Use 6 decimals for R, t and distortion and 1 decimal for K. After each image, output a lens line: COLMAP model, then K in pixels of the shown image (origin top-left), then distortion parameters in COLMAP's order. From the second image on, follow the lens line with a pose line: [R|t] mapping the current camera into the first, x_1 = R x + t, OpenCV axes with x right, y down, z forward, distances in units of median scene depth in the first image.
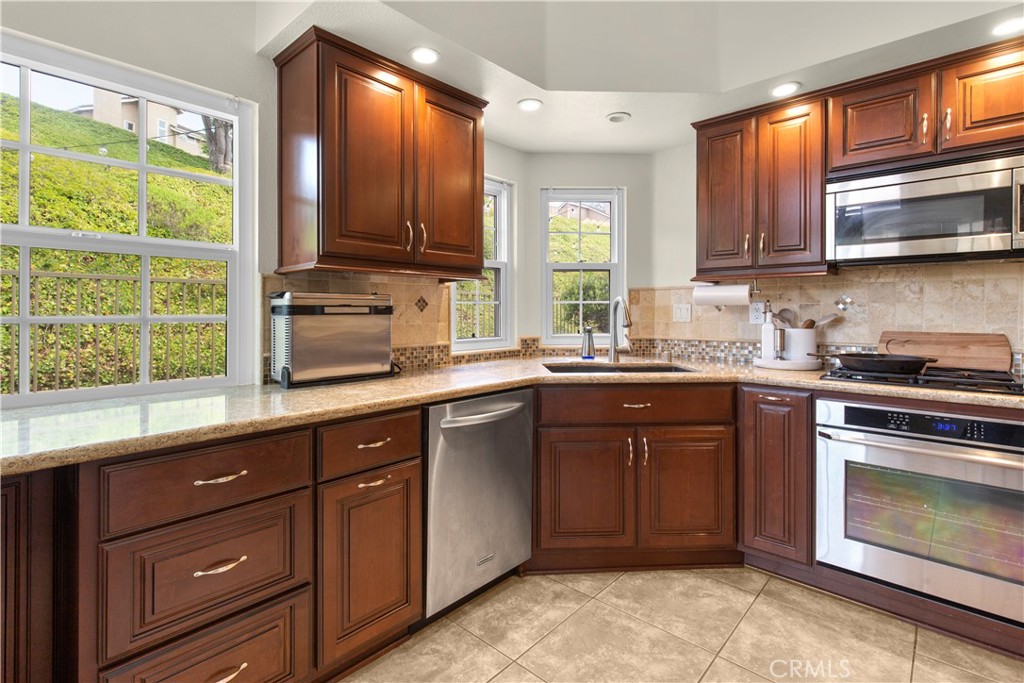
lens RADIAL K [[485.5, 0, 501.8], [0, 485.5, 311.9], [0, 0, 1]] dist [0.006137, 0.001433]
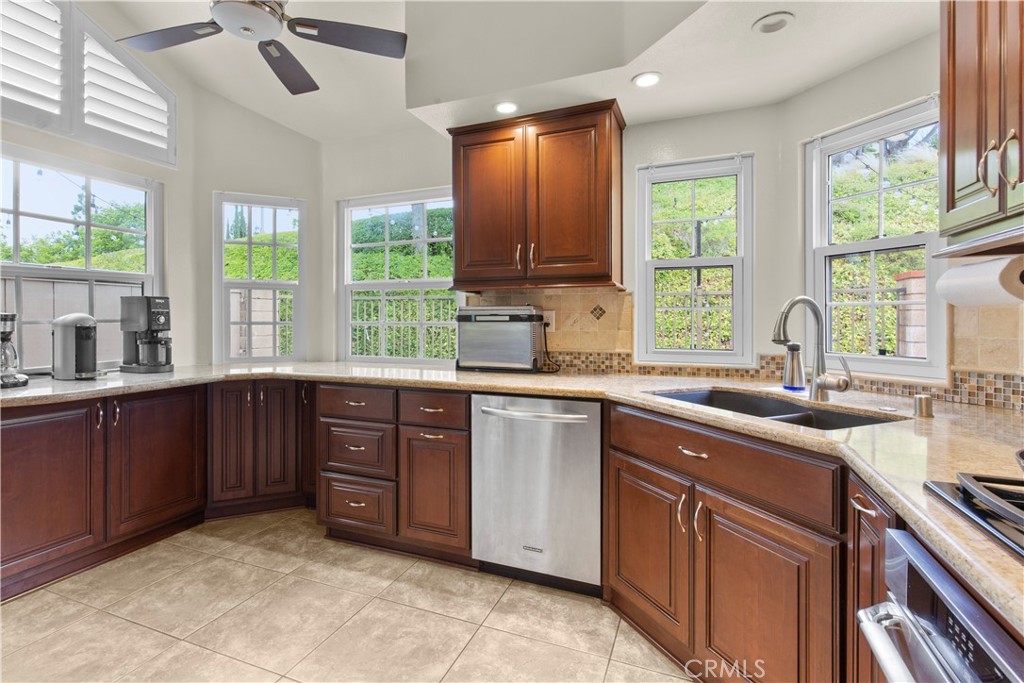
lens RADIAL K [[485.5, 0, 500.3], [0, 485.5, 321.1], [0, 0, 1]] dist [0.006137, 0.001433]
pose [[0.348222, 0.001573, -0.937411, 0.833222], [0.000521, 0.999998, 0.001872, 0.001428], [0.937412, -0.001140, 0.348221, 0.485091]]
